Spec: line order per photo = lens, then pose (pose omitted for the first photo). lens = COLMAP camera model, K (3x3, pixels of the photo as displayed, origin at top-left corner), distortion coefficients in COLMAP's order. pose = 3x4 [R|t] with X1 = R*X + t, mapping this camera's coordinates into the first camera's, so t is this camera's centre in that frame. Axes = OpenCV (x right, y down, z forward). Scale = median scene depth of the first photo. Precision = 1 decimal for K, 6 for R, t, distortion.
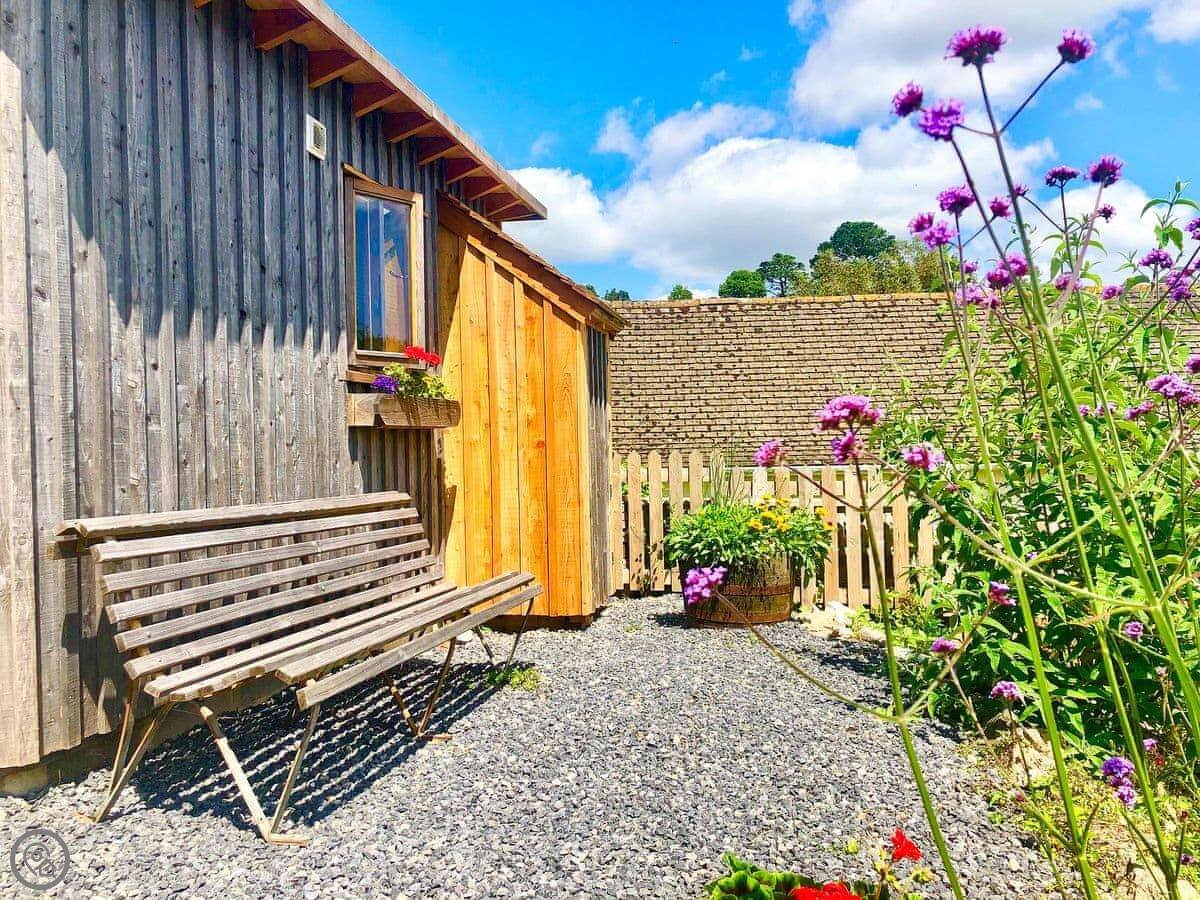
lens RADIAL K [[964.8, 0, 600.0], [0, 964.8, 450.0], [0, 0, 1]] dist [0.012885, -0.002795]
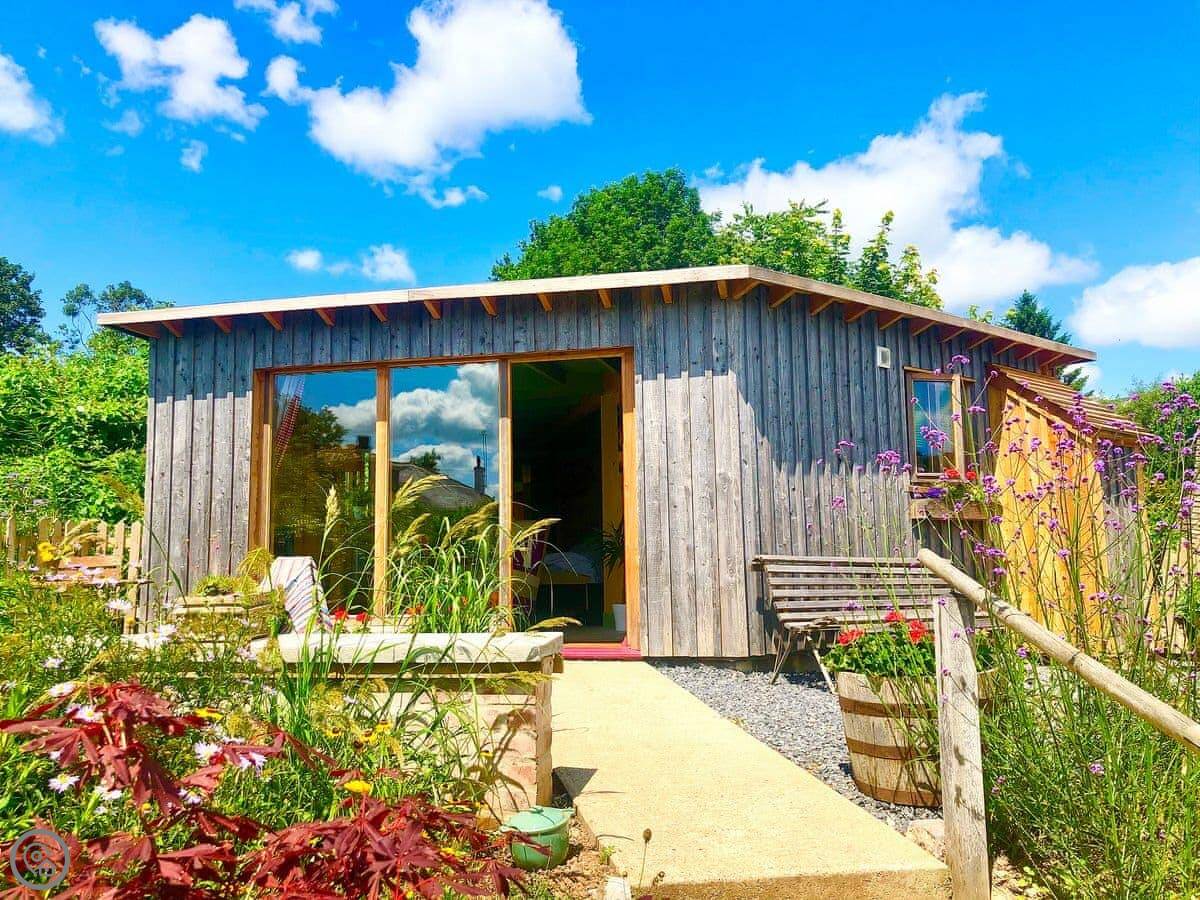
lens RADIAL K [[964.8, 0, 600.0], [0, 964.8, 450.0], [0, 0, 1]] dist [0.012885, -0.002795]
pose [[0.755119, -0.081742, -0.650472, 0.617376], [0.000273, 0.992236, -0.124373, 0.093656], [0.655588, 0.093739, 0.749278, -0.898954]]
